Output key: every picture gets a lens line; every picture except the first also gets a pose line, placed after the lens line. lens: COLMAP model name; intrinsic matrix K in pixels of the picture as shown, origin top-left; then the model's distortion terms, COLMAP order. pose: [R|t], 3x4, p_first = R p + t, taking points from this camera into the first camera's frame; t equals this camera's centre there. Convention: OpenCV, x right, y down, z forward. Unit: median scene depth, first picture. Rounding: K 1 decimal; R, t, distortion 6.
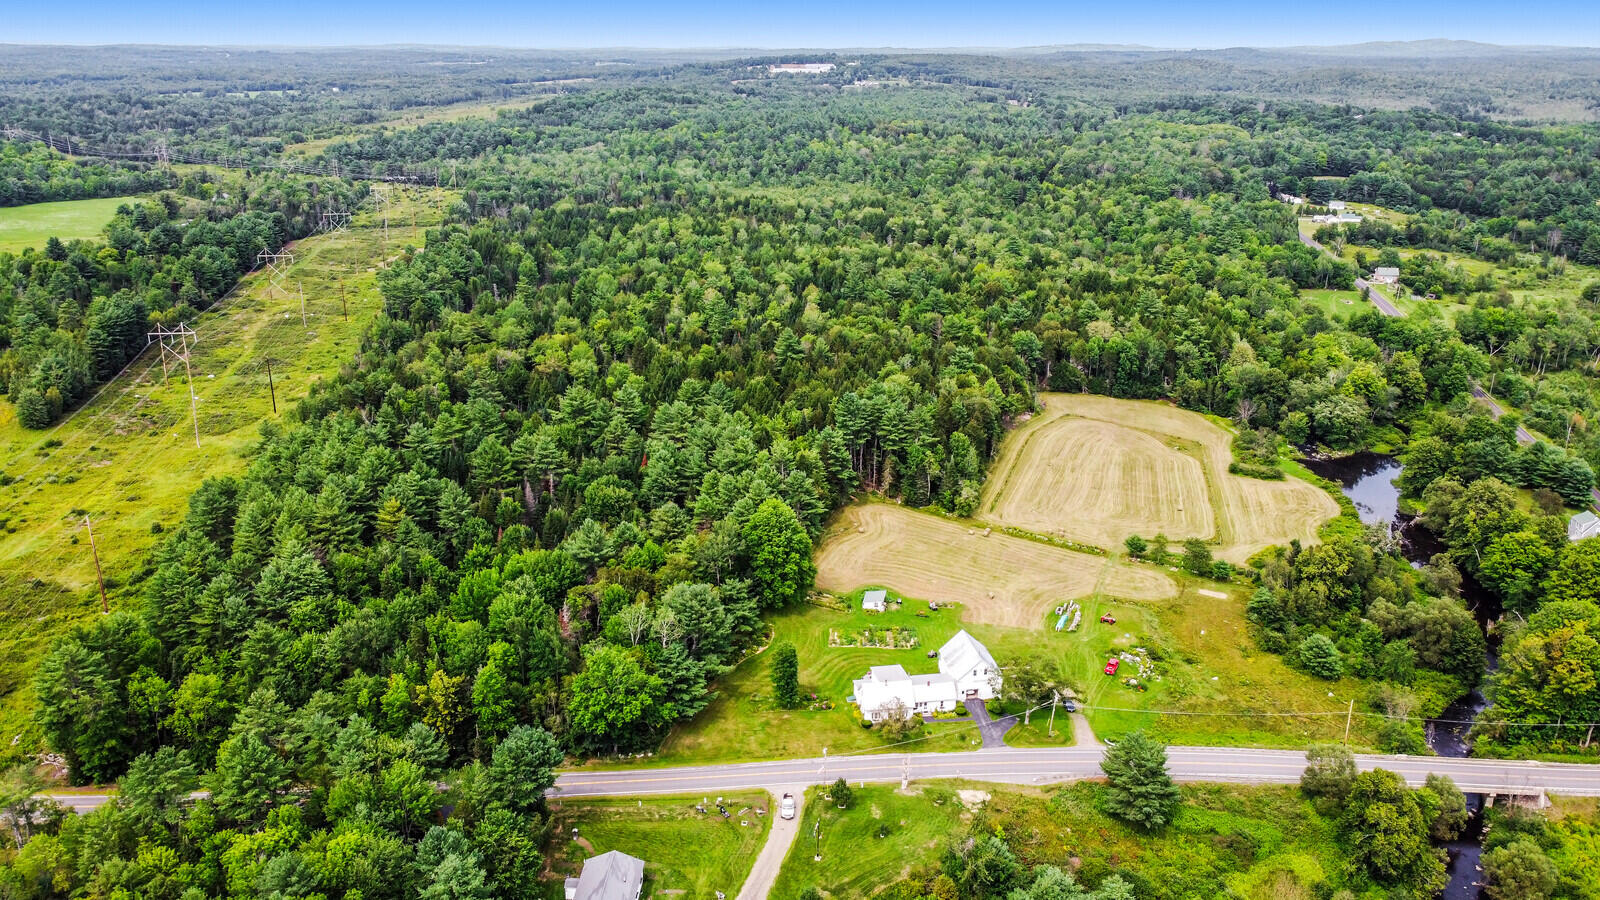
lens RADIAL K [[1246.2, 0, 800.0], [0, 1246.2, 450.0], [0, 0, 1]] dist [0.009694, -0.009726]
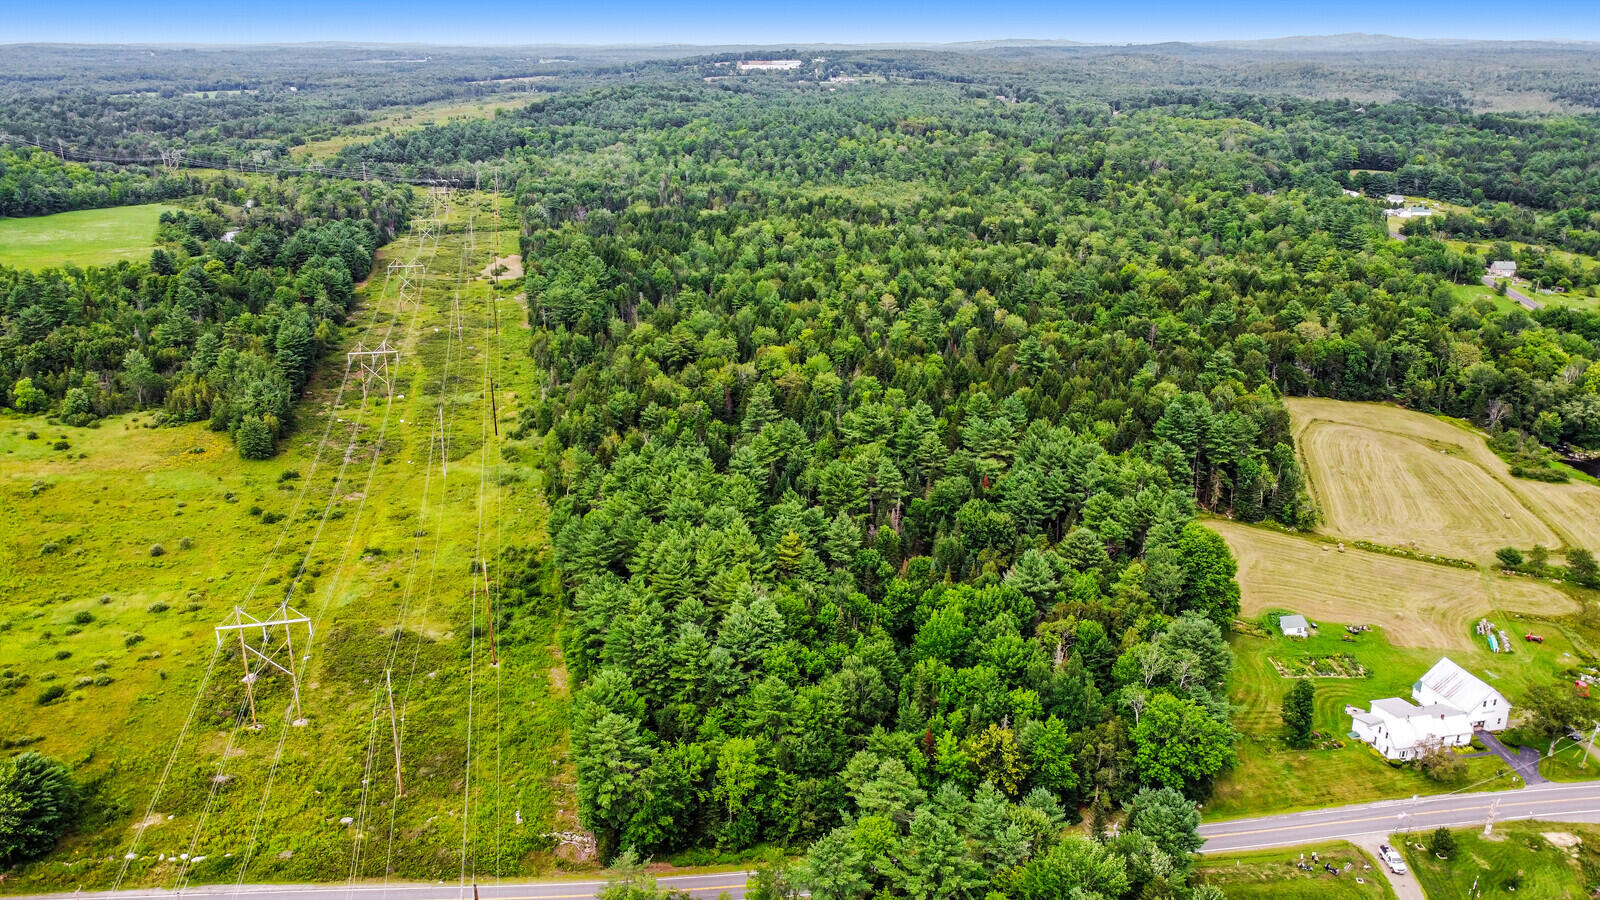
lens RADIAL K [[1246.2, 0, 800.0], [0, 1246.2, 450.0], [0, 0, 1]] dist [0.009694, -0.009726]
pose [[0.998105, -0.022580, 0.057234, -0.119507], [0.022412, 0.999742, 0.003568, -0.008191], [-0.057300, -0.002278, 0.998354, 0.022208]]
